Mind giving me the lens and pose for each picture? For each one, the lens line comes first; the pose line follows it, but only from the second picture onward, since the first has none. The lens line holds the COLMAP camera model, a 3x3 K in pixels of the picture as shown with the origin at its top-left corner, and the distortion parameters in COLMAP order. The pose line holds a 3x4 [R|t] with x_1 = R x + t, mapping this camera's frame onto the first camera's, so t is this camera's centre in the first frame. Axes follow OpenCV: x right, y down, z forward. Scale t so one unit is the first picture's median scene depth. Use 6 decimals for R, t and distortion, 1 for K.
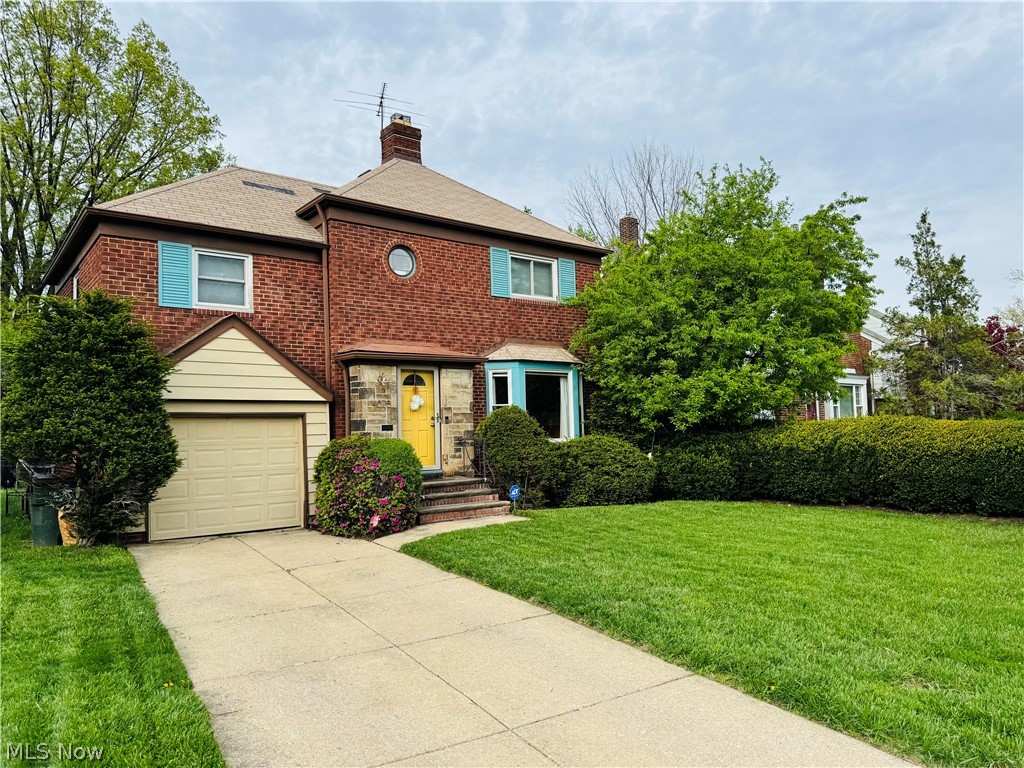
lens RADIAL K [[721.1, 0, 512.1], [0, 721.1, 387.6], [0, 0, 1]] dist [-0.002955, -0.007045]
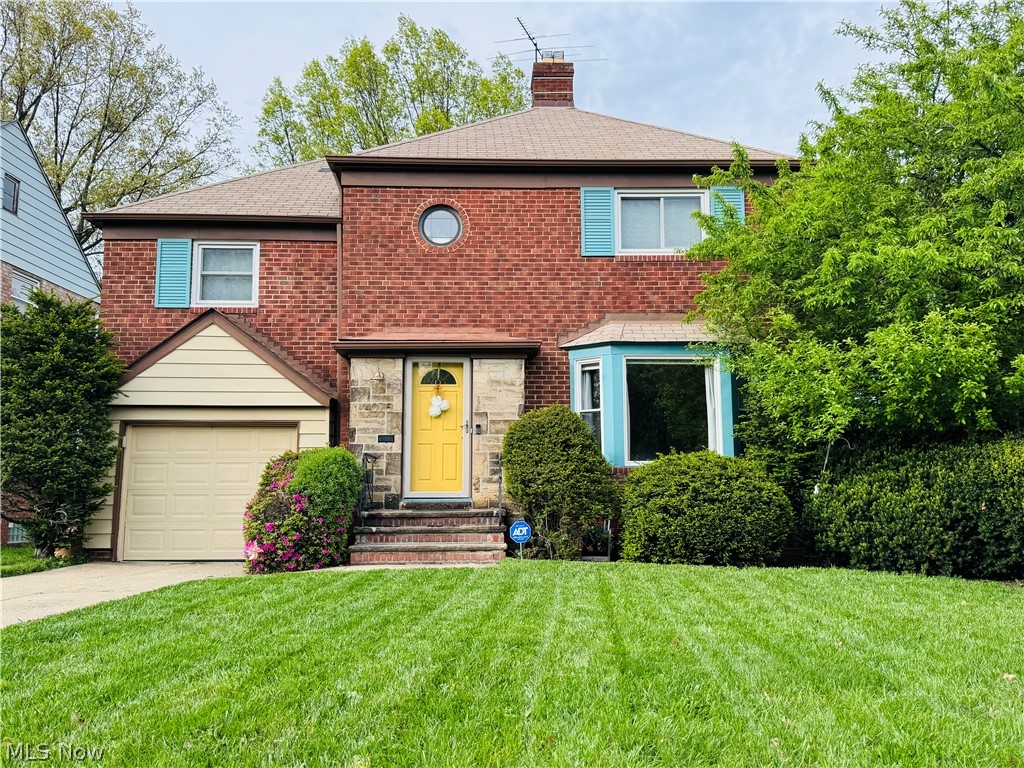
lens RADIAL K [[828.0, 0, 511.5], [0, 828.0, 385.6], [0, 0, 1]] dist [0.023768, -0.001947]
pose [[0.802193, -0.055762, -0.594455, 0.449990], [0.018675, 0.997486, -0.068365, 0.060879], [0.596772, 0.043740, 0.801218, 0.365020]]
